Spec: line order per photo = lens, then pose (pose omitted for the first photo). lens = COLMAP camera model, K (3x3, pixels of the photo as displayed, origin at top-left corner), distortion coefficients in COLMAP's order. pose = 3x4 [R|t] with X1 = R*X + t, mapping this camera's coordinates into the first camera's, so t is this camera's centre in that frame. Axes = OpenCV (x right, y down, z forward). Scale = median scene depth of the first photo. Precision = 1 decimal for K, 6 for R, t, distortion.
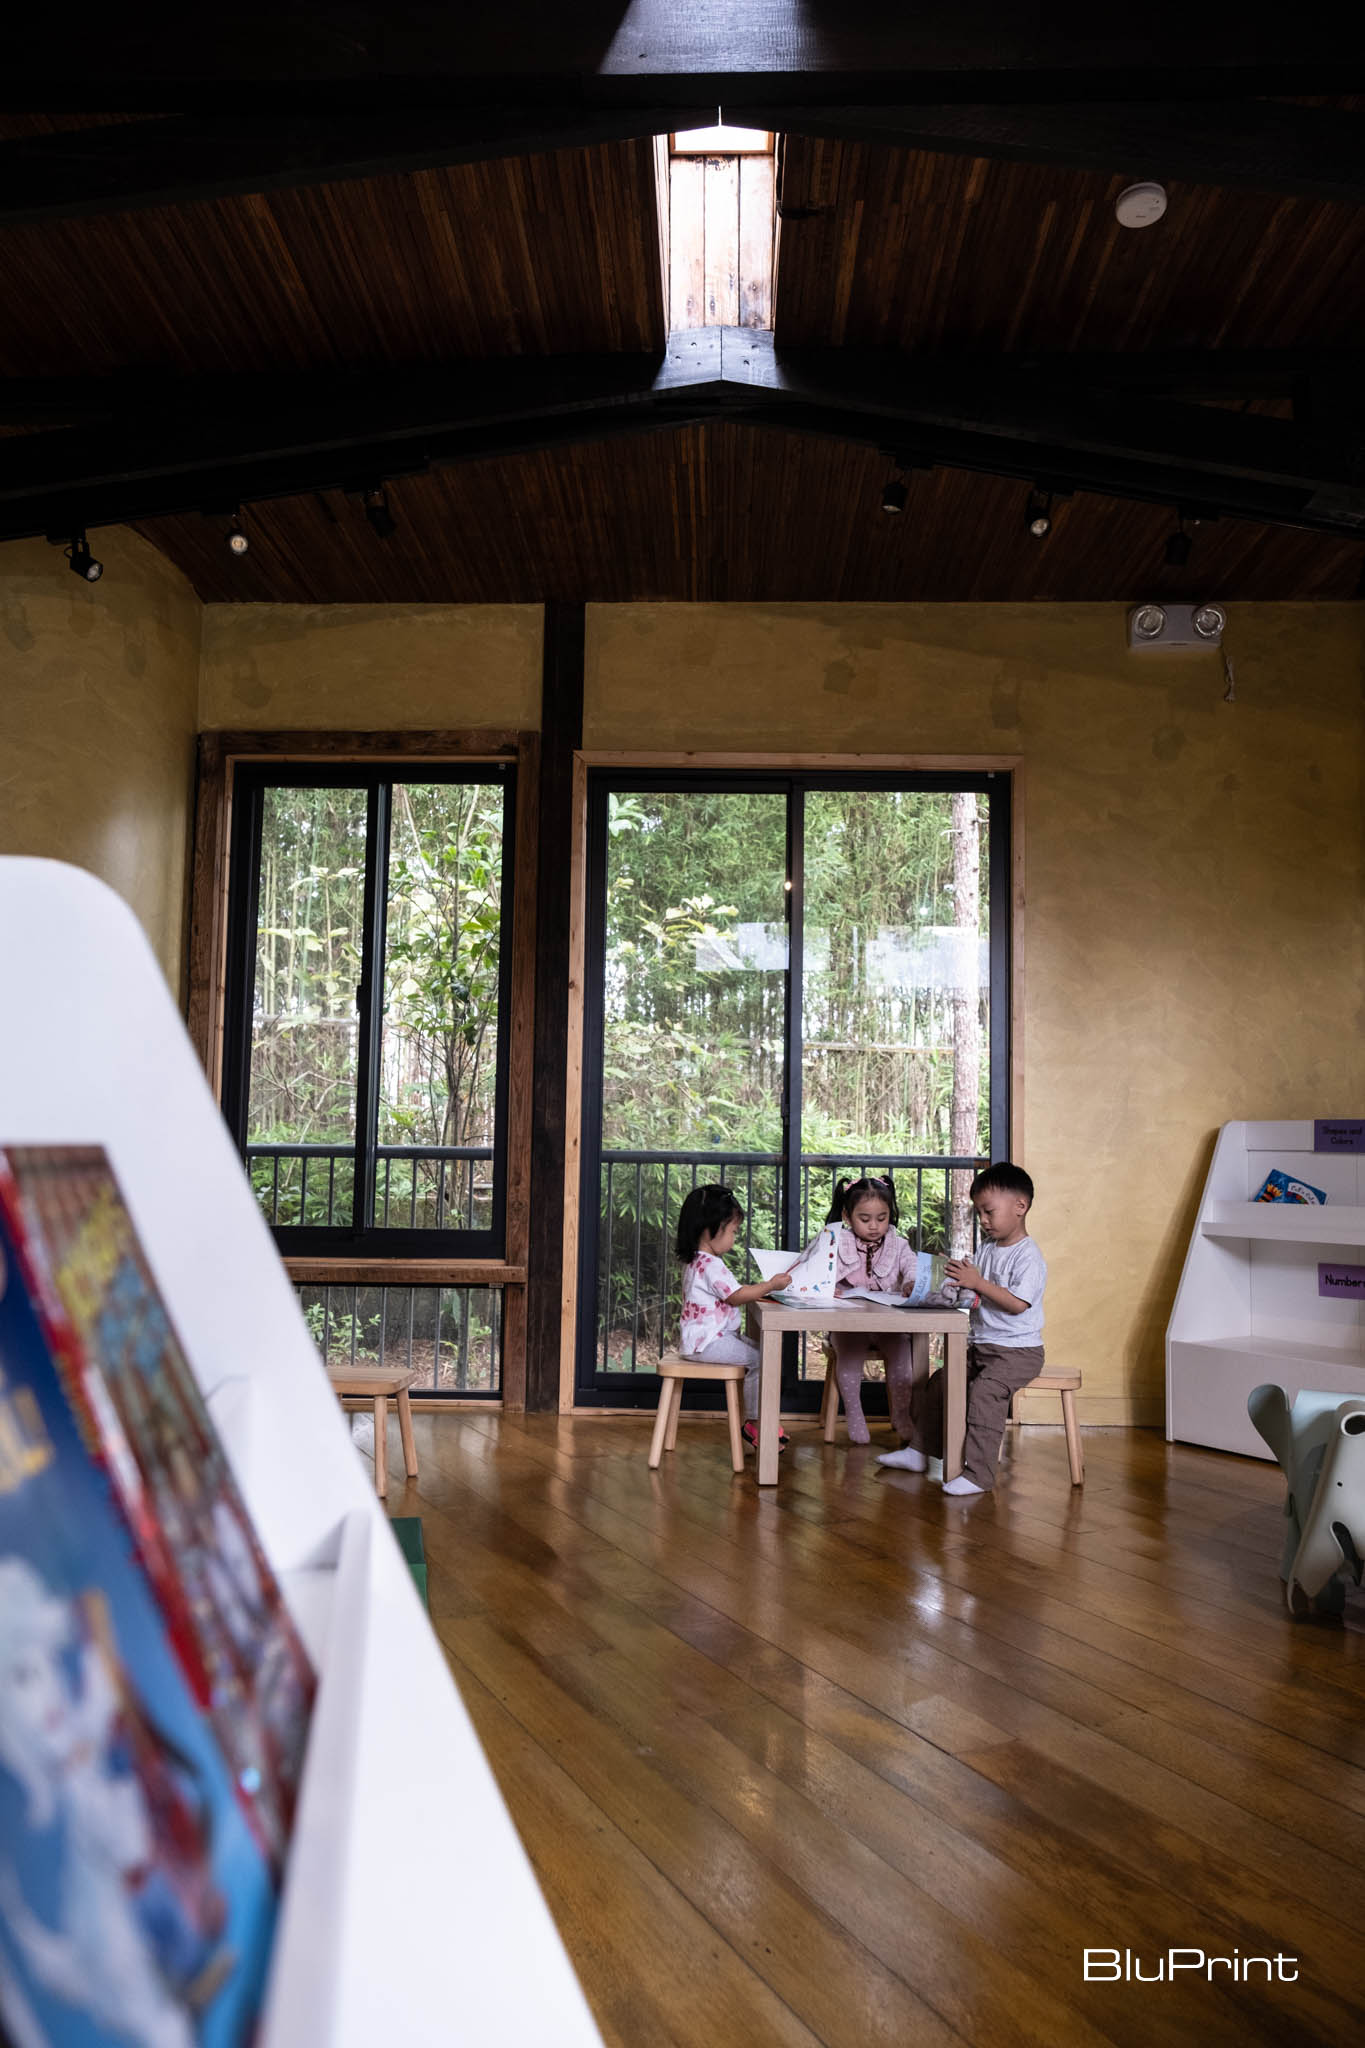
lens RADIAL K [[1332.3, 0, 682.5], [0, 1332.3, 1024.0], [0, 0, 1]] dist [-0.044824, 0.000731]
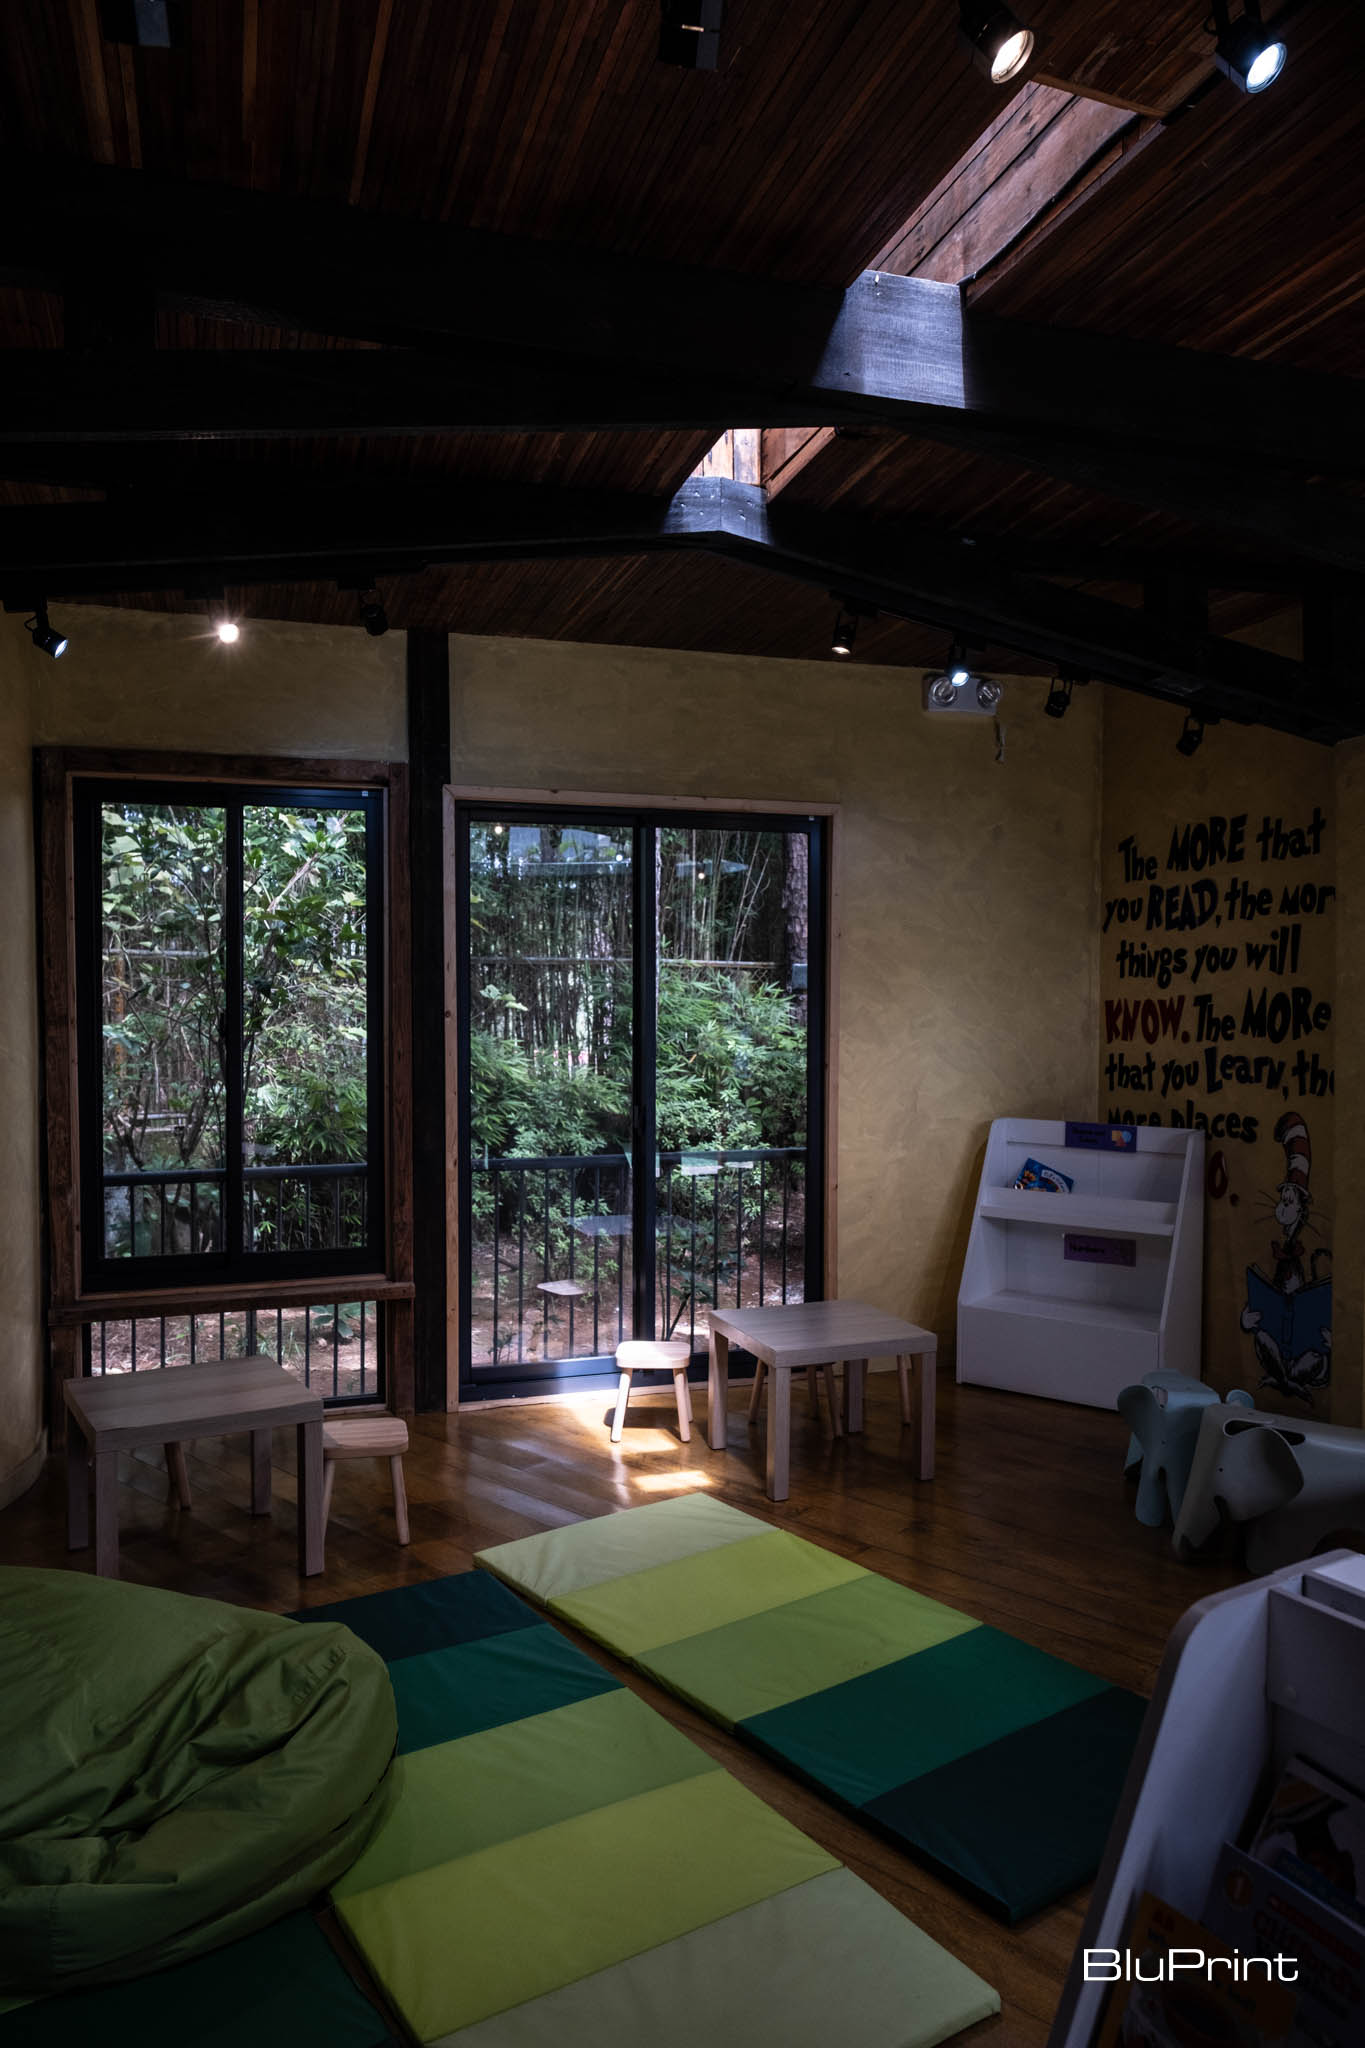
lens RADIAL K [[1332.3, 0, 682.5], [0, 1332.3, 1024.0], [0, 0, 1]] dist [-0.044824, 0.000731]
pose [[0.942265, -0.022480, 0.334112, -0.255421], [-0.015678, 0.993689, 0.111073, -0.139010], [-0.334500, -0.109898, 0.935966, -0.042183]]
